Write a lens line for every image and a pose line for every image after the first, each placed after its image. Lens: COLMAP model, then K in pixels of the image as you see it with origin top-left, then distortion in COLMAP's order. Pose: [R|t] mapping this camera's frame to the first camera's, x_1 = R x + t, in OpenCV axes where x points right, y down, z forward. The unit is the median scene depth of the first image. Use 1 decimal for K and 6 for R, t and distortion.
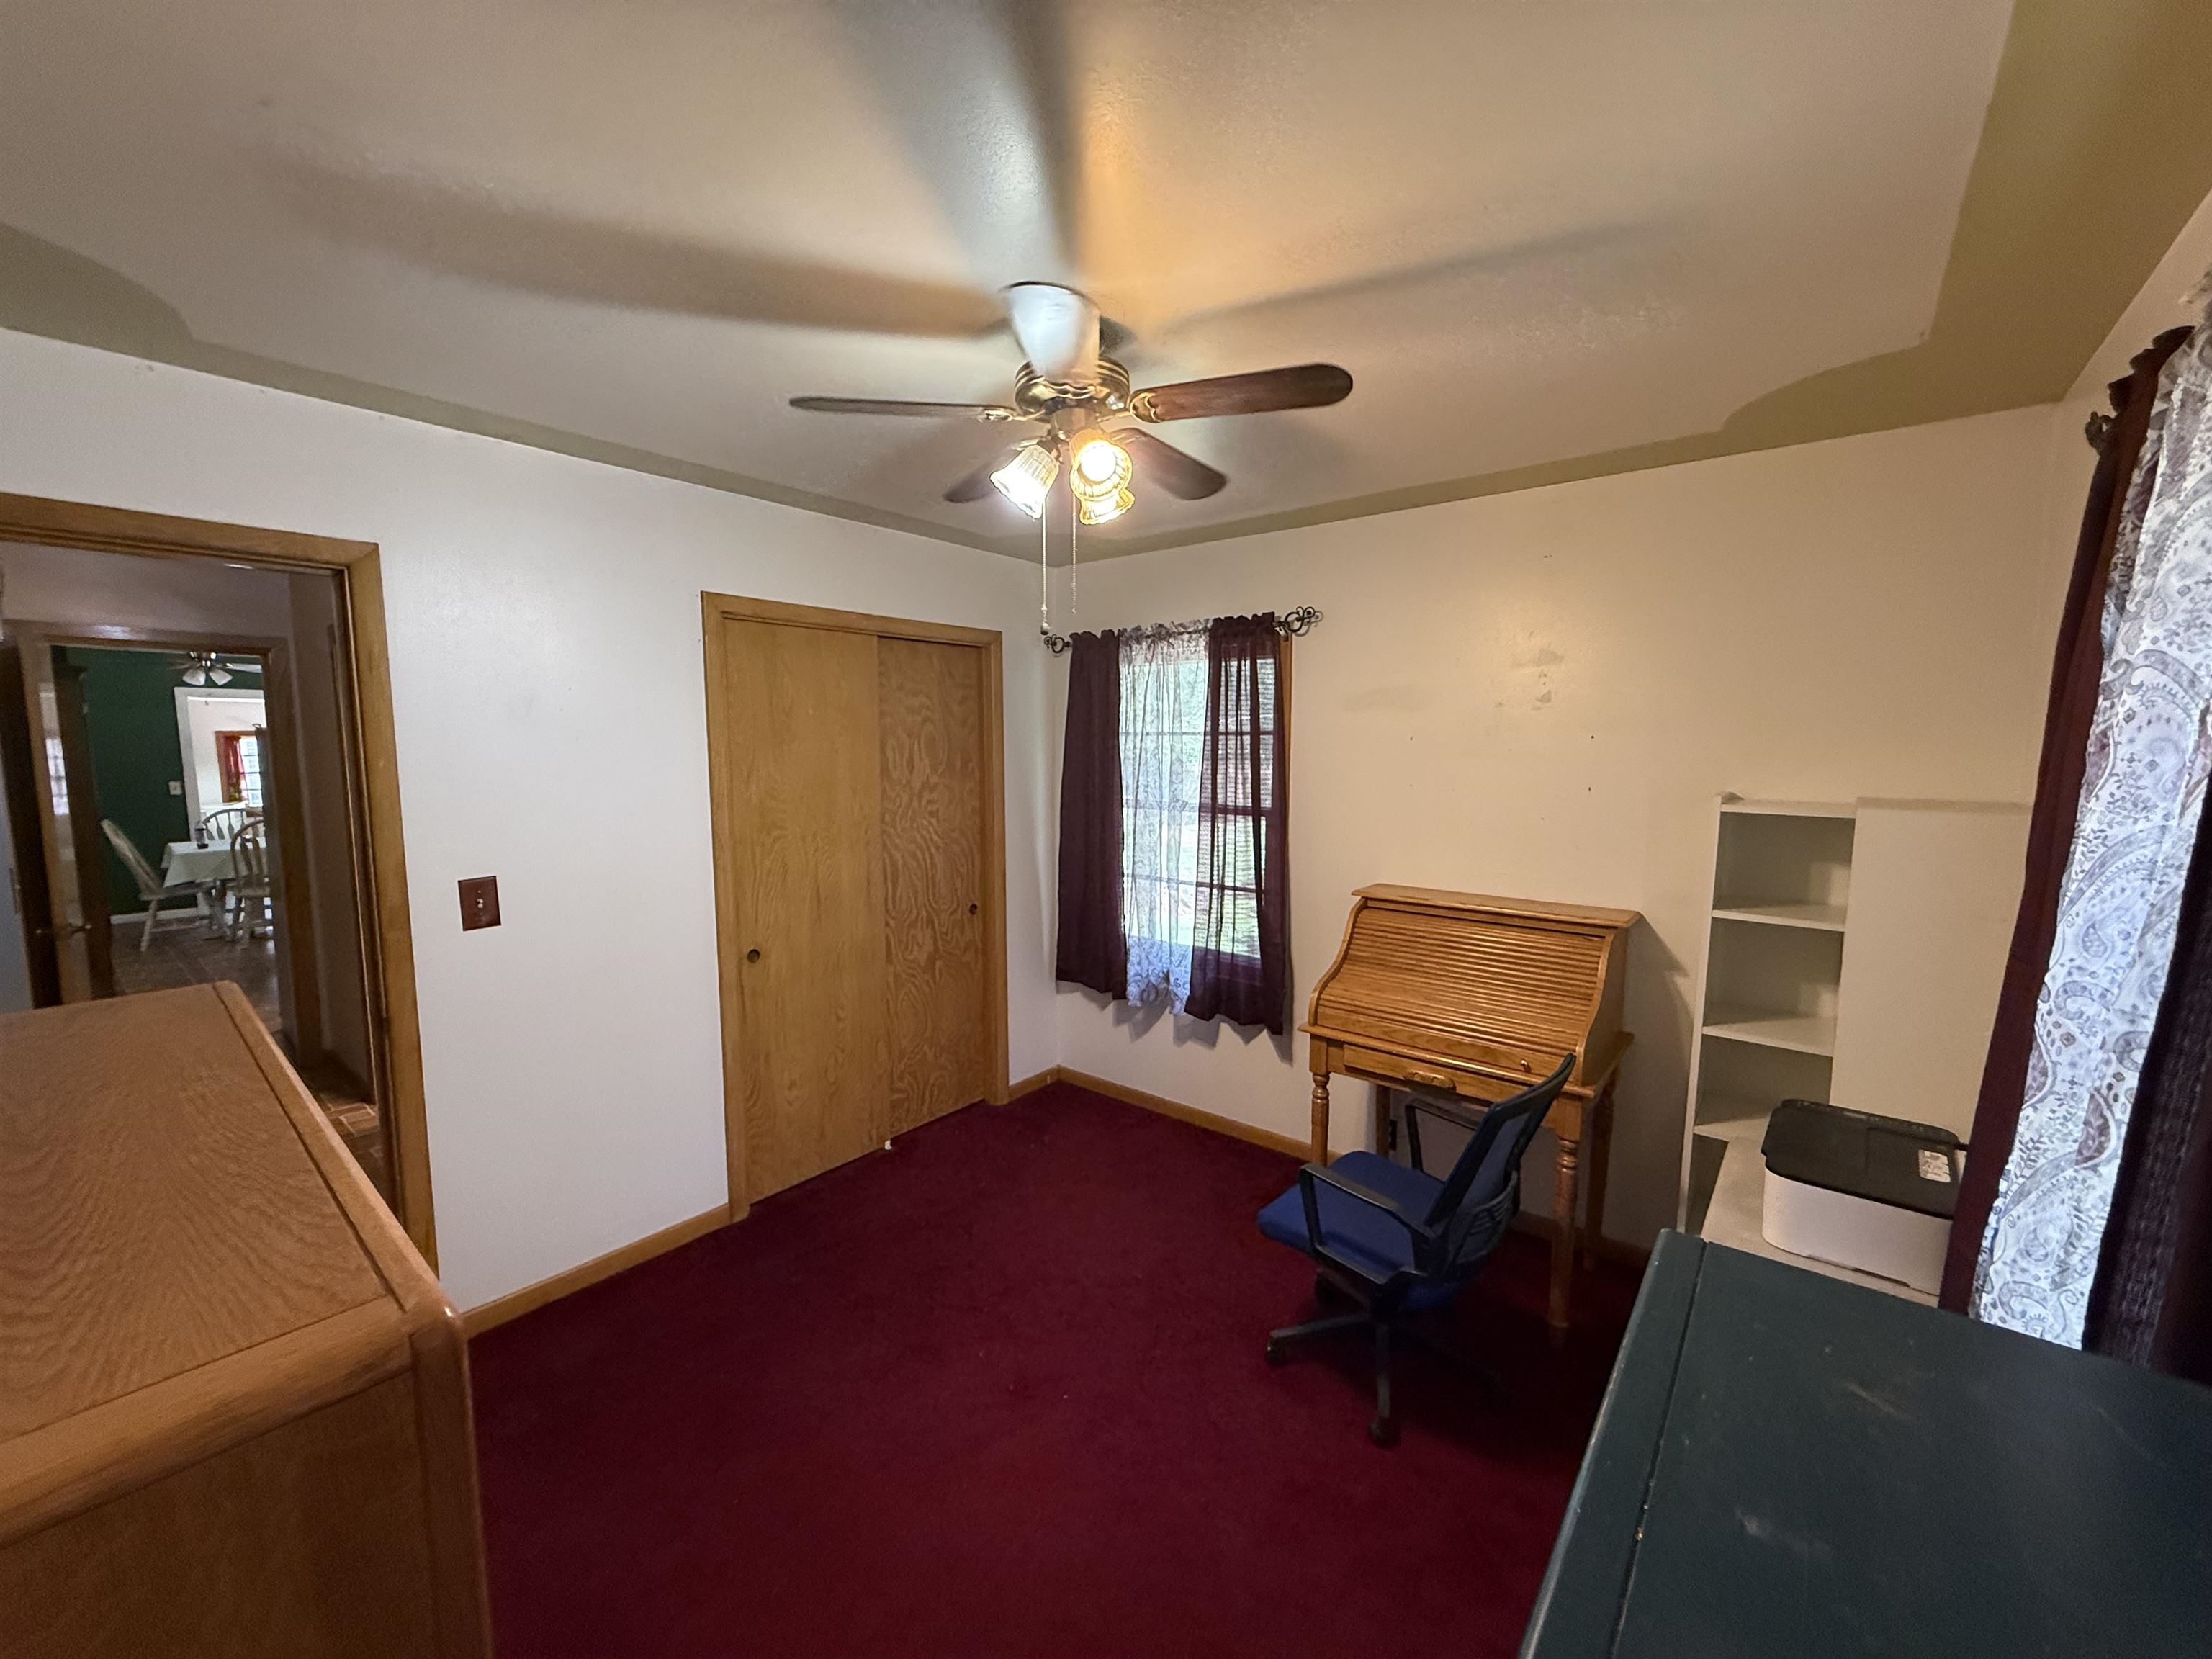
lens RADIAL K [[883.1, 0, 1110.8], [0, 883.1, 829.7], [0, 0, 1]] dist [0.000331, 0.000027]
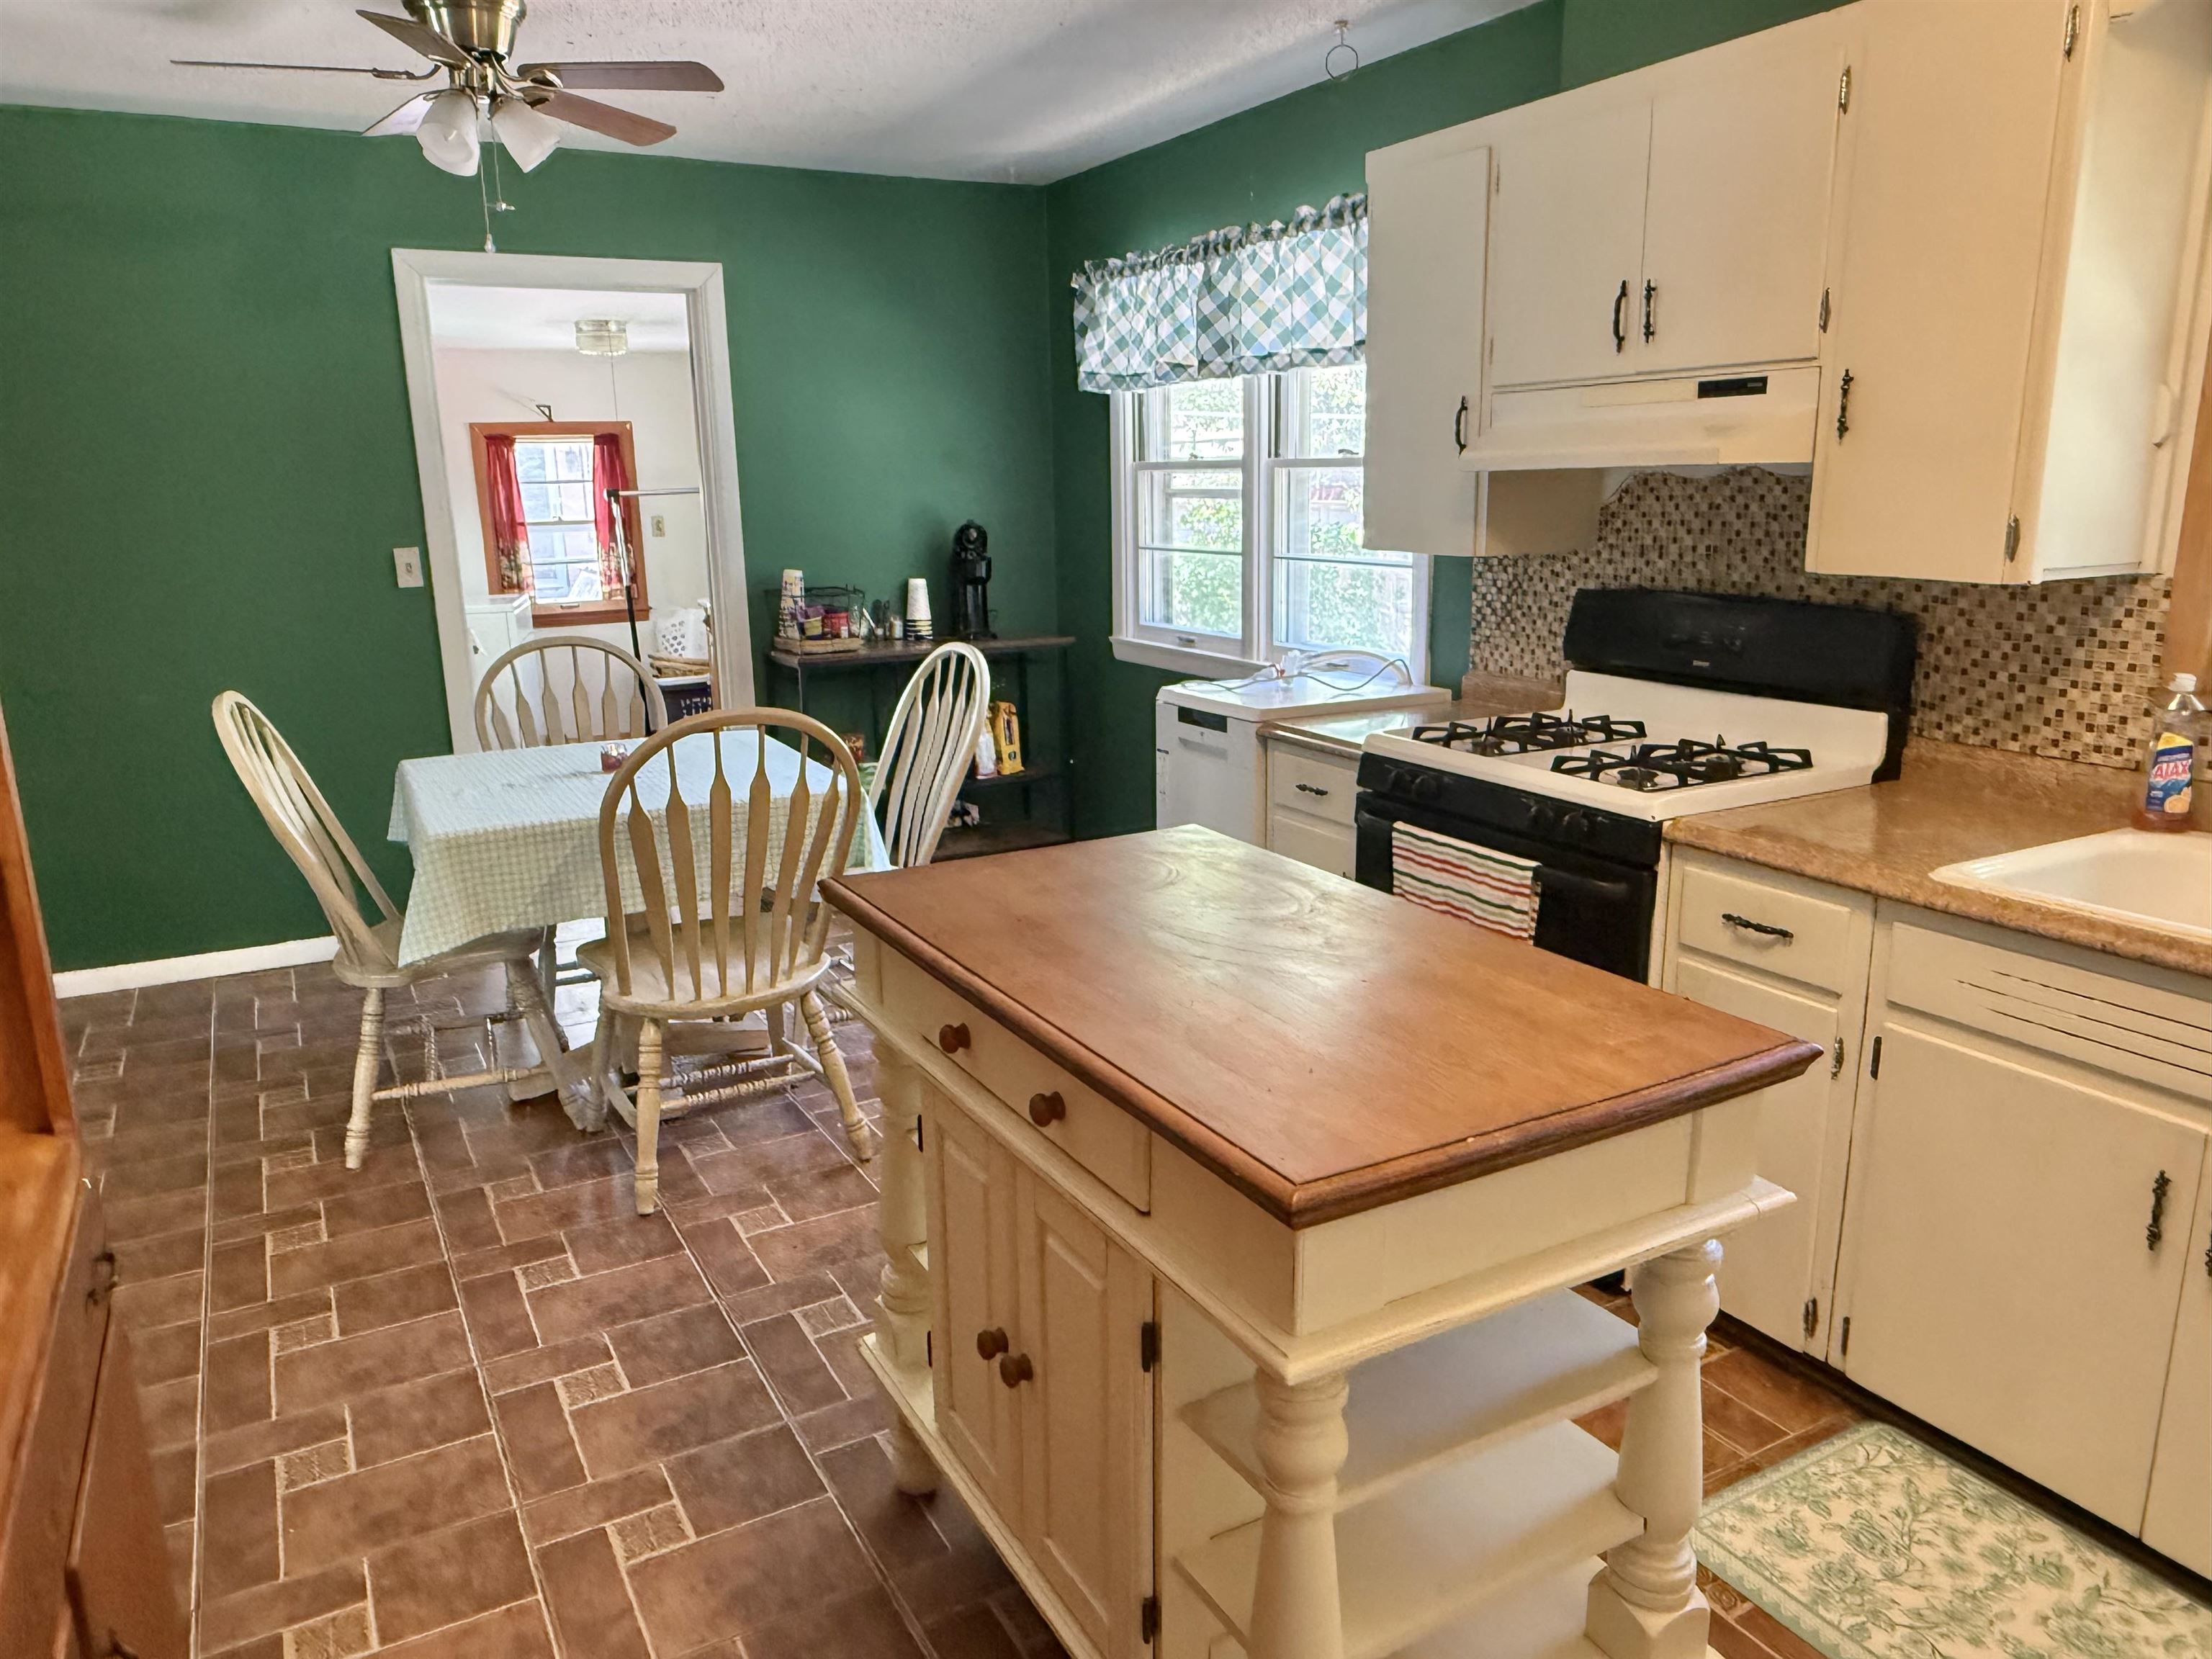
lens RADIAL K [[1495.2, 0, 1102.8], [0, 1495.2, 835.4], [0, 0, 1]] dist [-0.002928, 0.000362]
pose [[0.930275, 0.069531, -0.360214, -0.533631], [-0.018396, 0.989481, 0.143486, -0.028013], [0.366401, -0.126855, 0.921769, 0.498621]]
